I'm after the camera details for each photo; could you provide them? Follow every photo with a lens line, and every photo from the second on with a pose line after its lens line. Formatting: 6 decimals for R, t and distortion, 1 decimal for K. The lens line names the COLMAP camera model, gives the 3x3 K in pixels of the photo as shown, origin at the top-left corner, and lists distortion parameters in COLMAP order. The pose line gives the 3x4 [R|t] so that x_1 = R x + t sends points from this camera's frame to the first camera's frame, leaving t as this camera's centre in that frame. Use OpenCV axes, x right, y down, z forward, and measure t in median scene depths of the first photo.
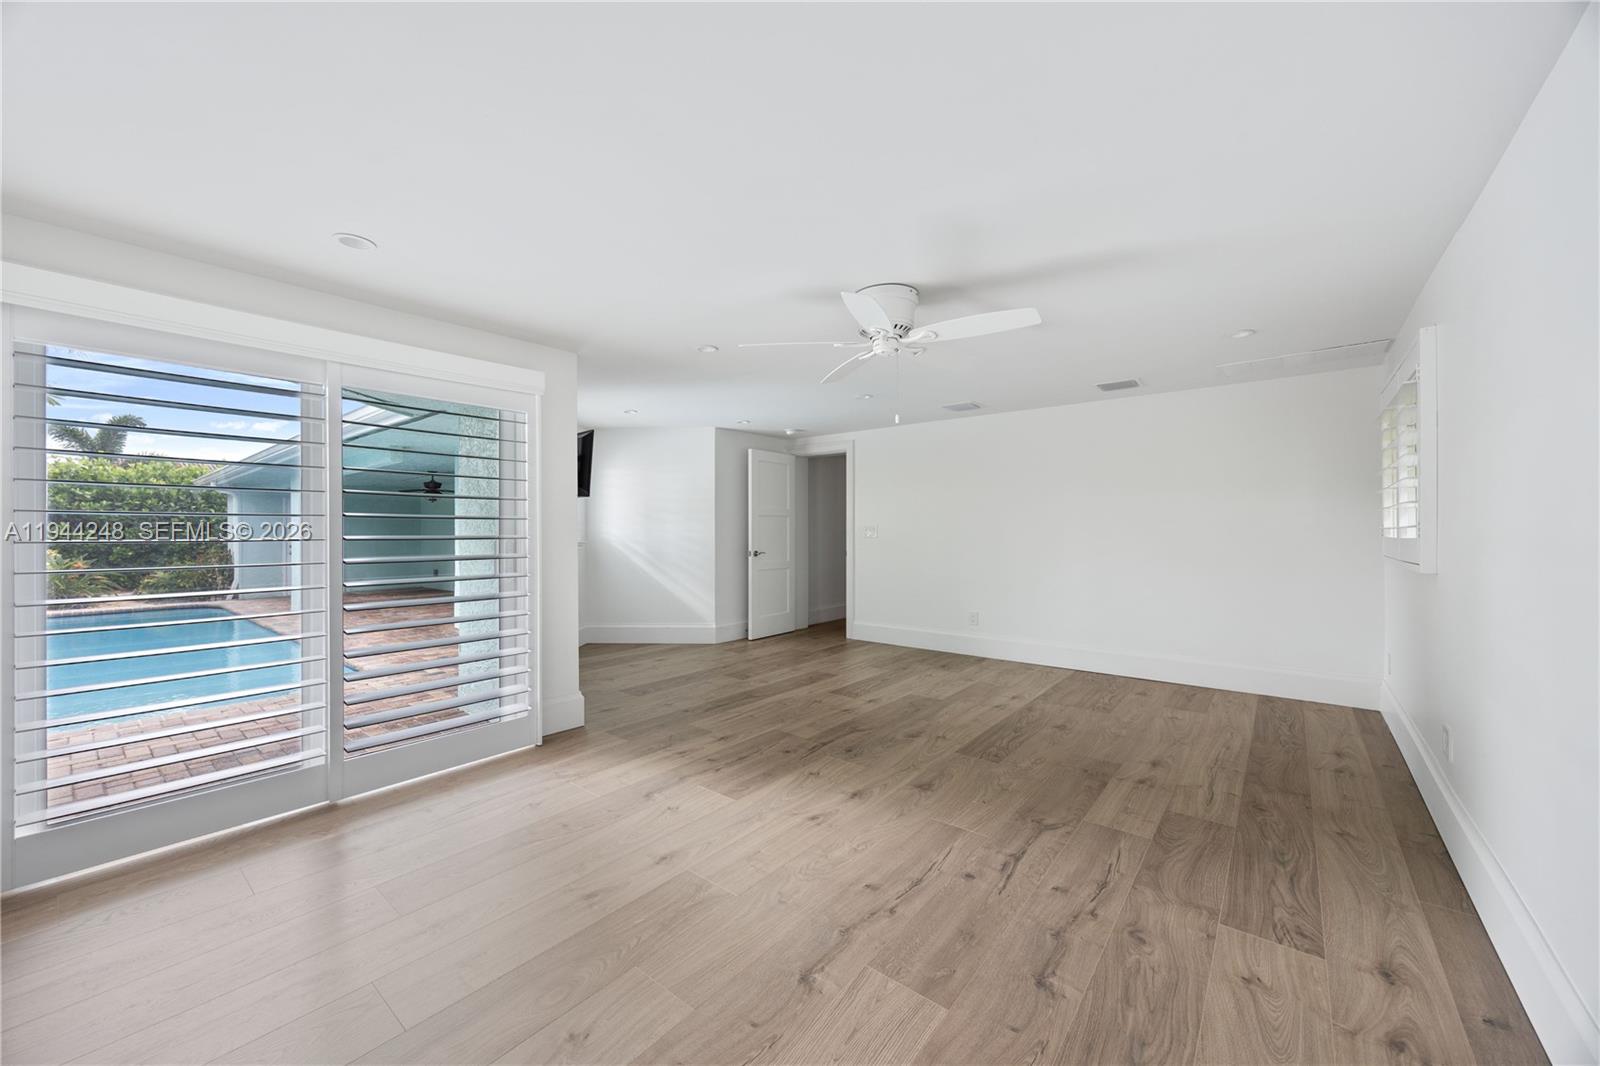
lens RADIAL K [[608.3, 0, 800.0], [0, 608.3, 533.0], [0, 0, 1]] dist [-0.001011, -0.000161]
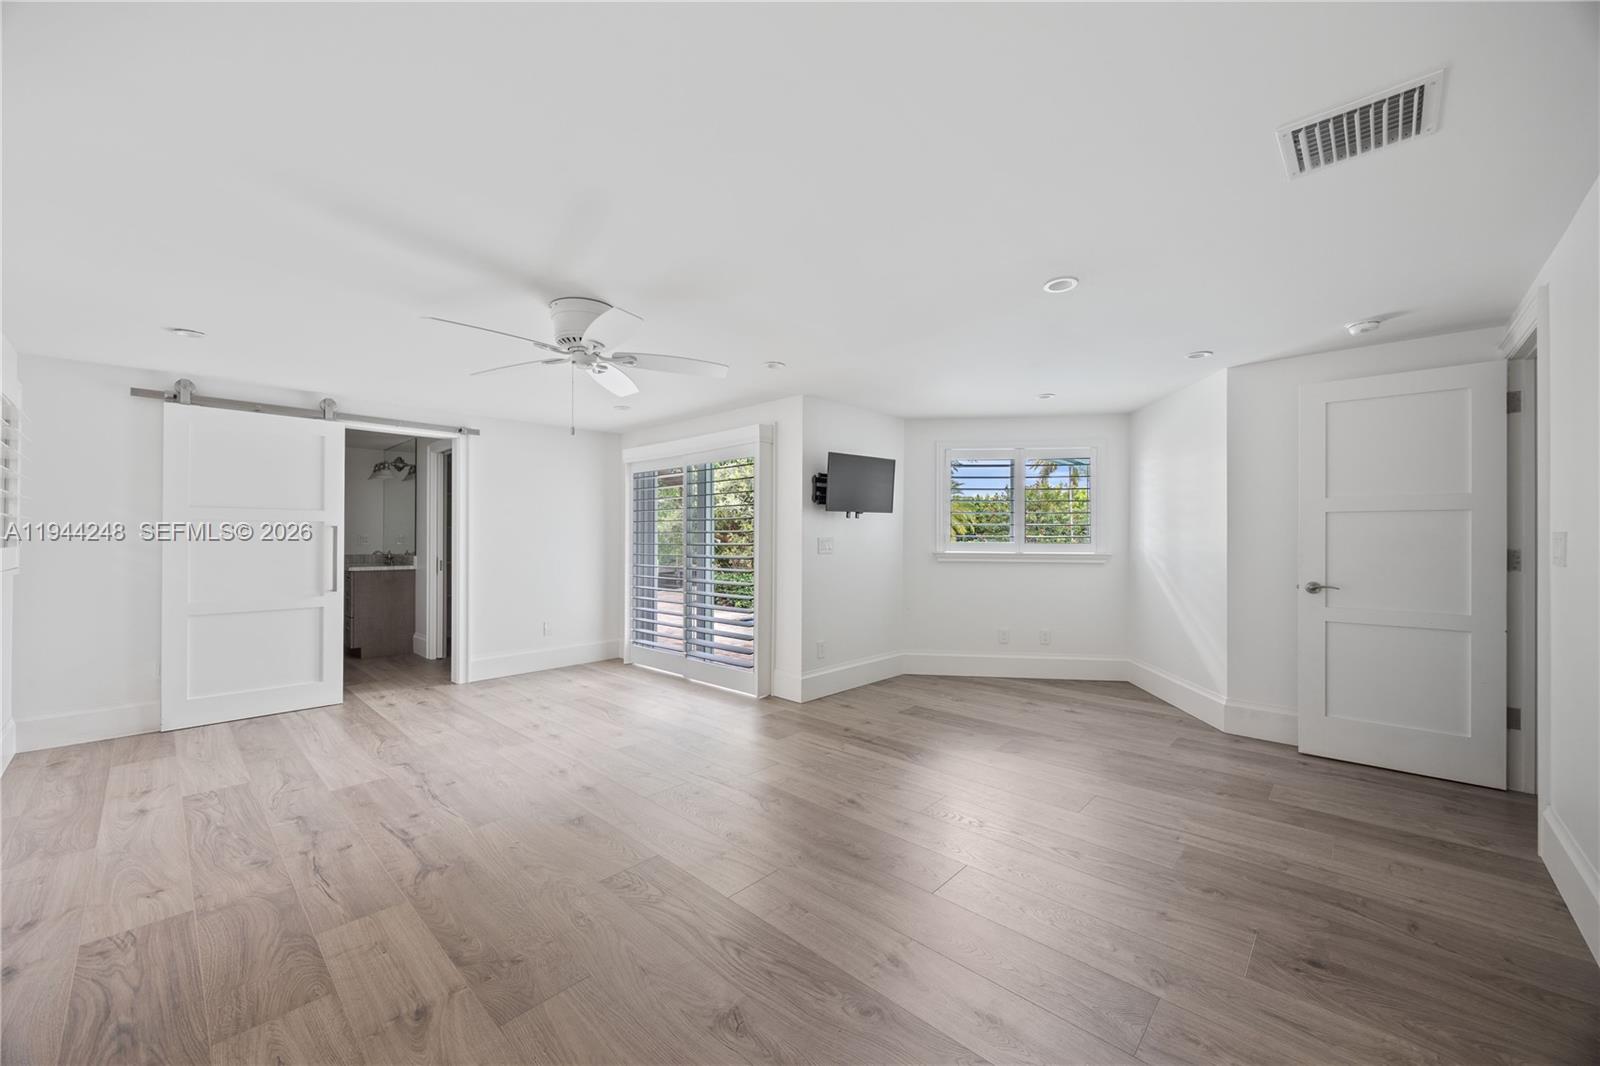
lens RADIAL K [[608.3, 0, 800.0], [0, 608.3, 533.0], [0, 0, 1]] dist [-0.001011, -0.000161]
pose [[-0.077179, -0.007683, -0.996988, 1.418666], [-0.004897, 0.999961, -0.007327, -0.021398], [0.997005, 0.004317, -0.077213, 1.810469]]
